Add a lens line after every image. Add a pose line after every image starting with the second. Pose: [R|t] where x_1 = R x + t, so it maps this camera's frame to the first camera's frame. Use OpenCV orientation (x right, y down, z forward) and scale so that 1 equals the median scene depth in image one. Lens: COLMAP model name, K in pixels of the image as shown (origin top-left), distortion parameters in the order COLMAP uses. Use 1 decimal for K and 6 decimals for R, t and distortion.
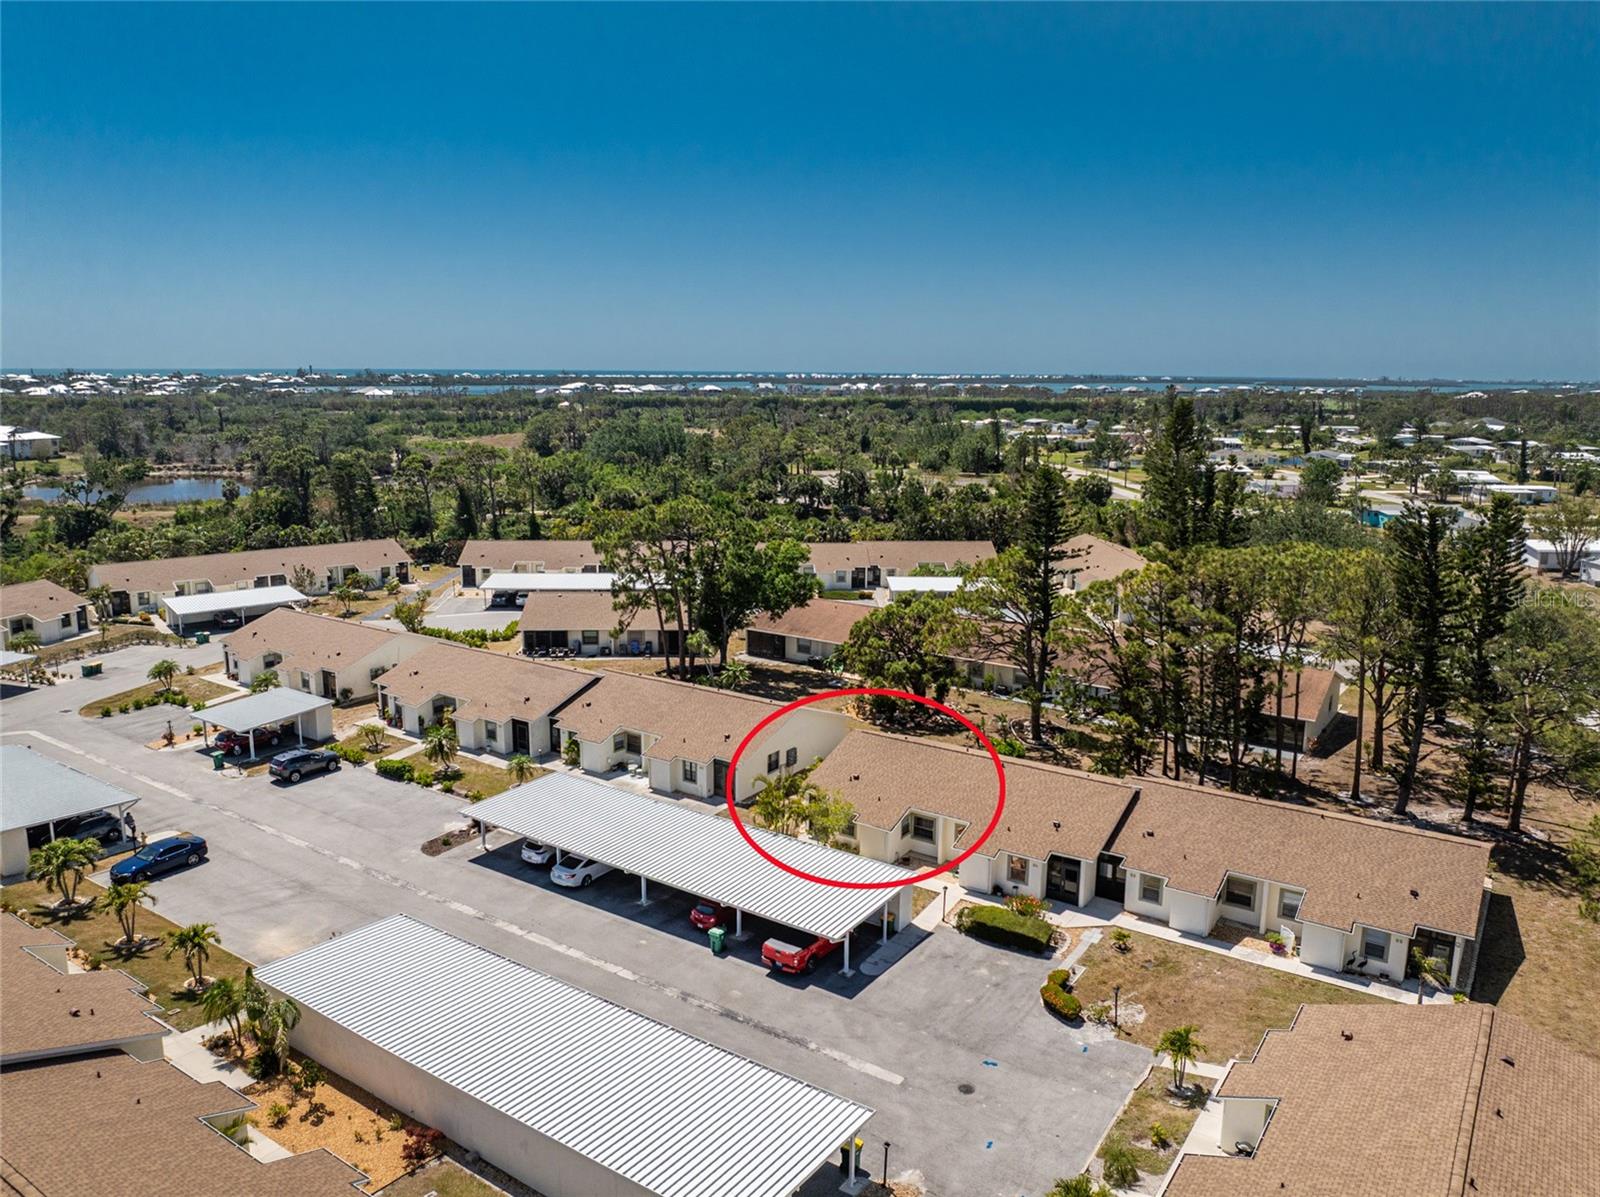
lens RADIAL K [[1131.9, 0, 800.0], [0, 1131.9, 598.5], [0, 0, 1]] dist [-0.028016, -0.011178]
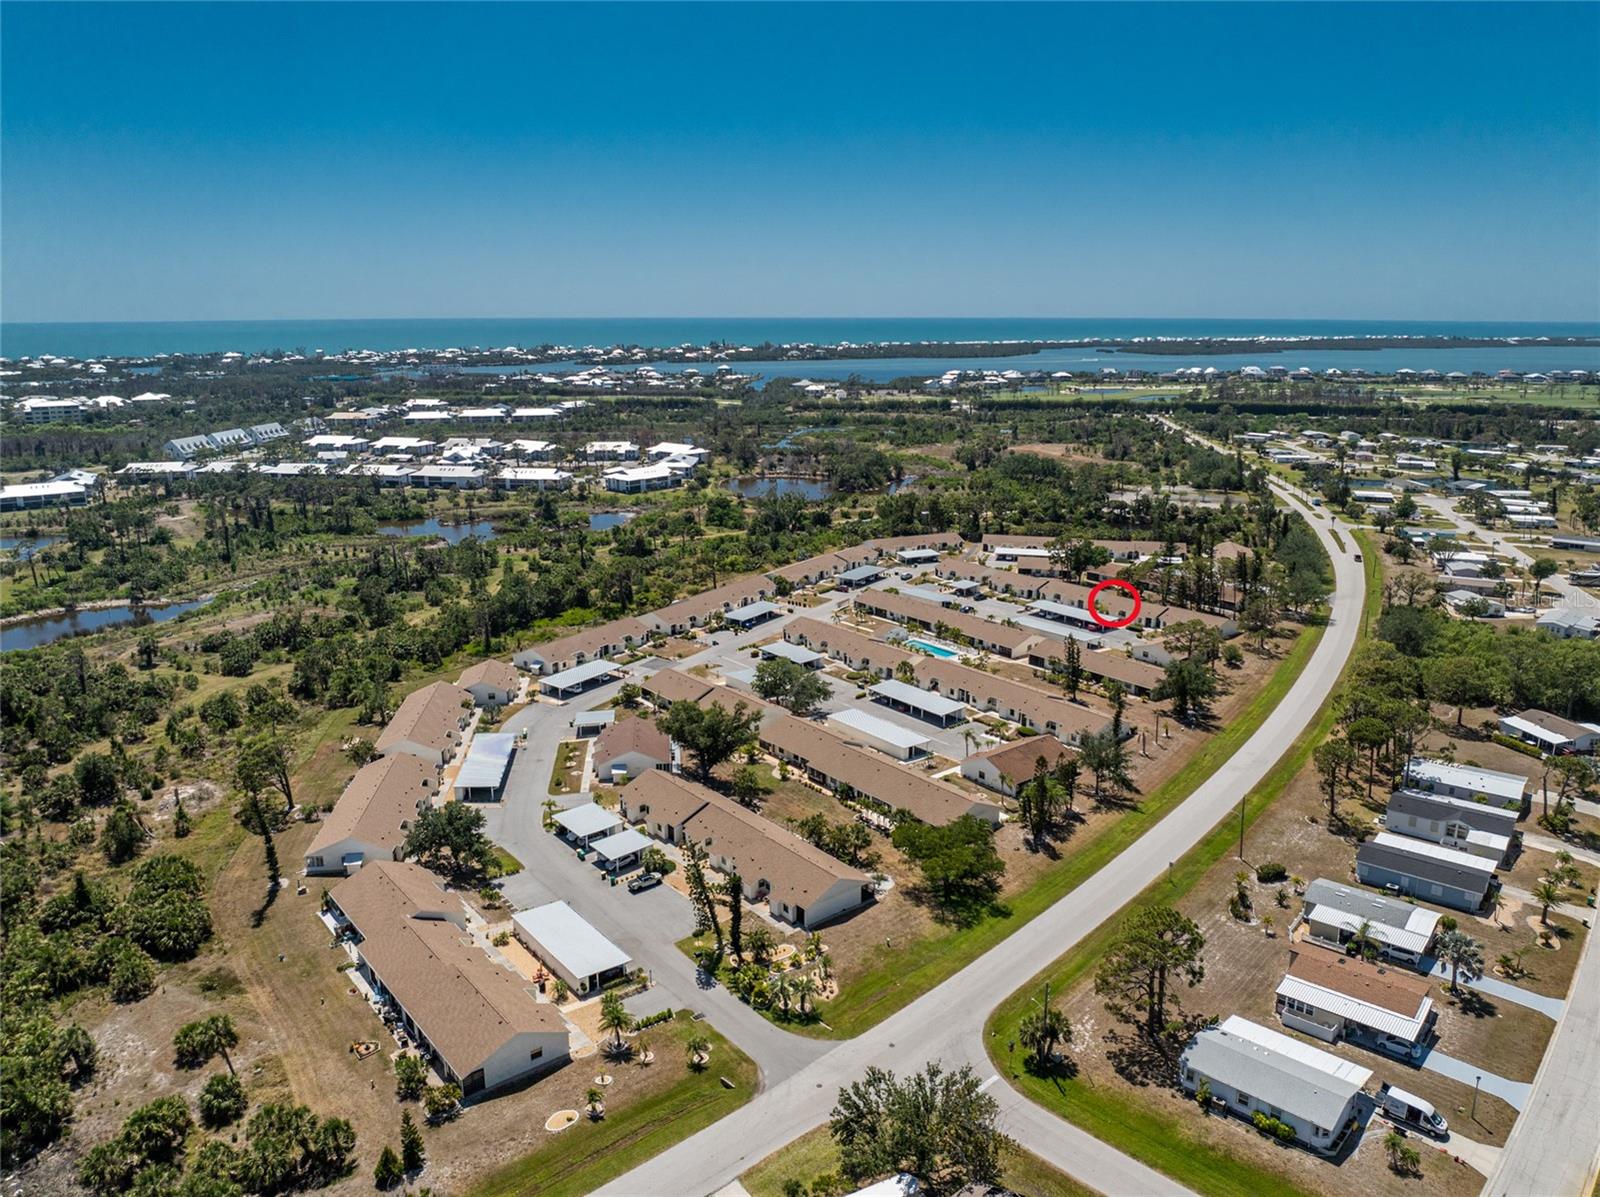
lens RADIAL K [[1131.9, 0, 800.0], [0, 1131.9, 598.5], [0, 0, 1]] dist [-0.028016, -0.011178]
pose [[0.955518, 0.060907, -0.288574, 0.158713], [-0.045577, 0.997184, 0.059555, -0.076530], [0.291389, -0.043754, 0.955604, -3.503336]]
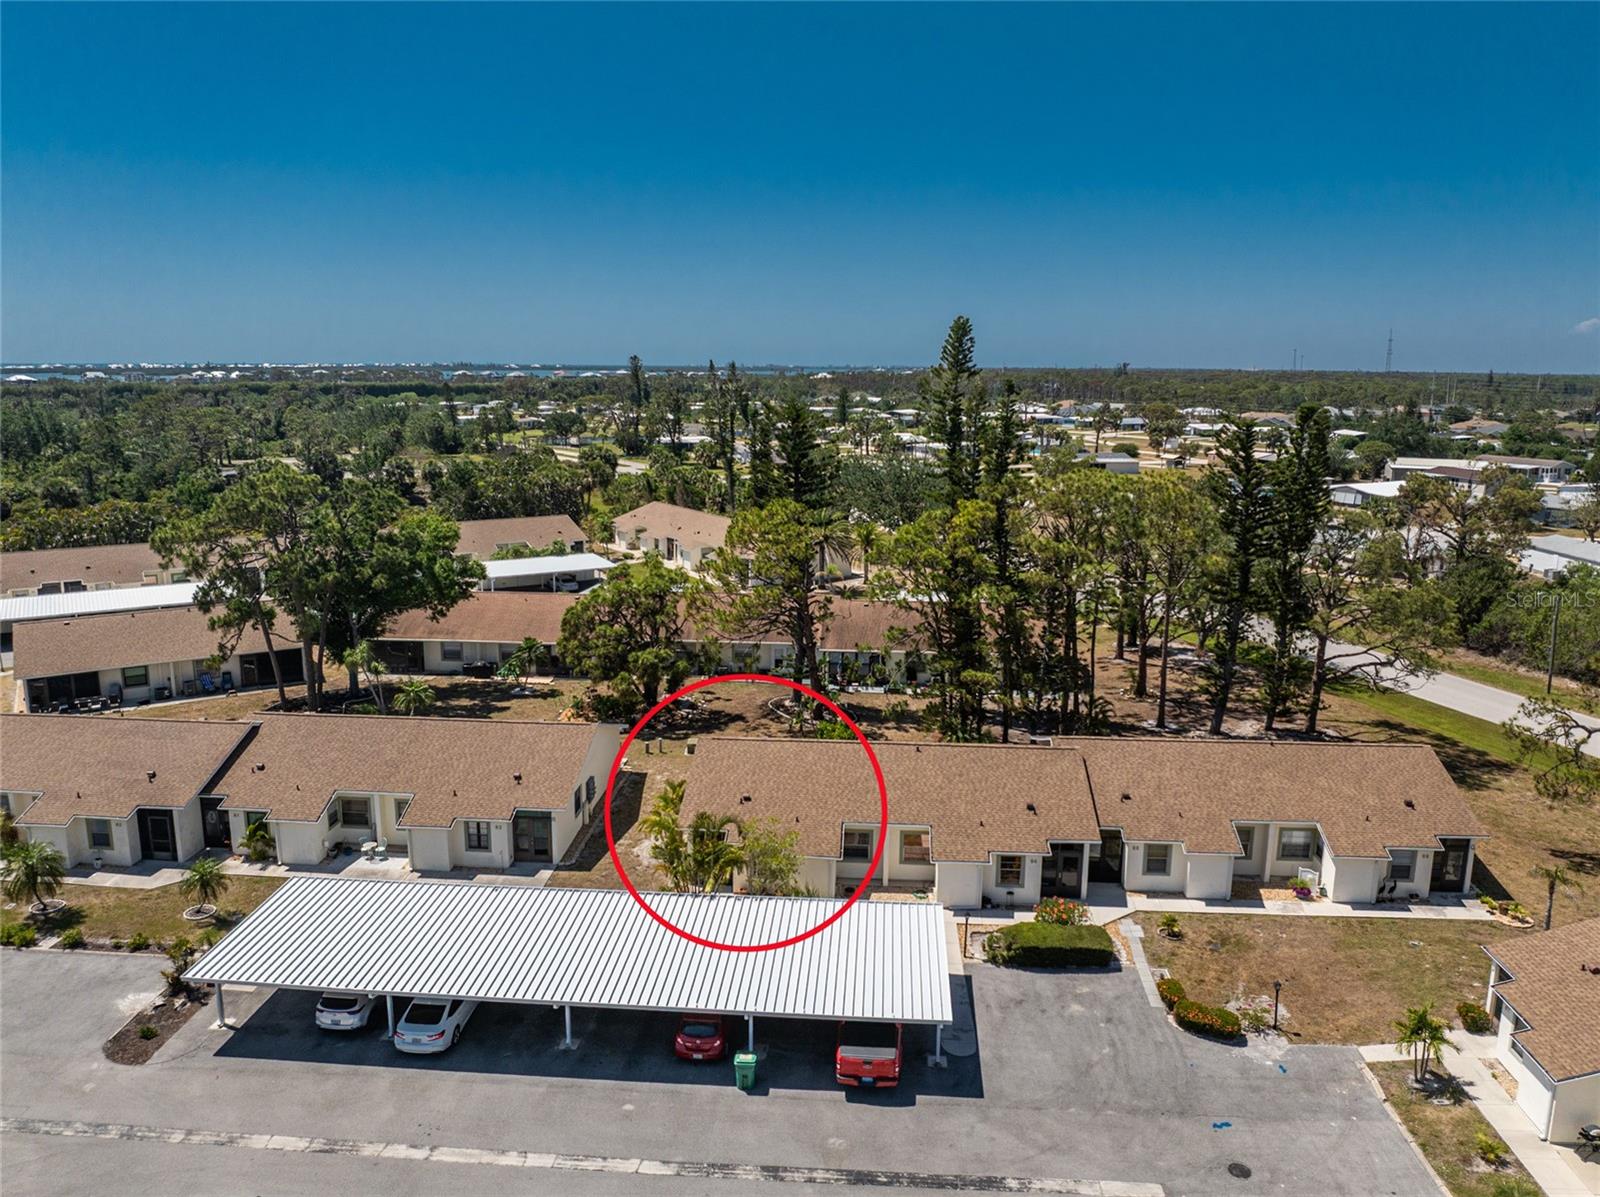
lens RADIAL K [[1150.3, 0, 800.0], [0, 1150.3, 598.5], [0, 0, 1]] dist [-0.040480, -0.000410]
pose [[0.865189, -0.100130, 0.491347, -0.252645], [0.095796, 0.994818, 0.034047, 0.002784], [-0.492210, 0.017612, 0.870298, 0.280160]]
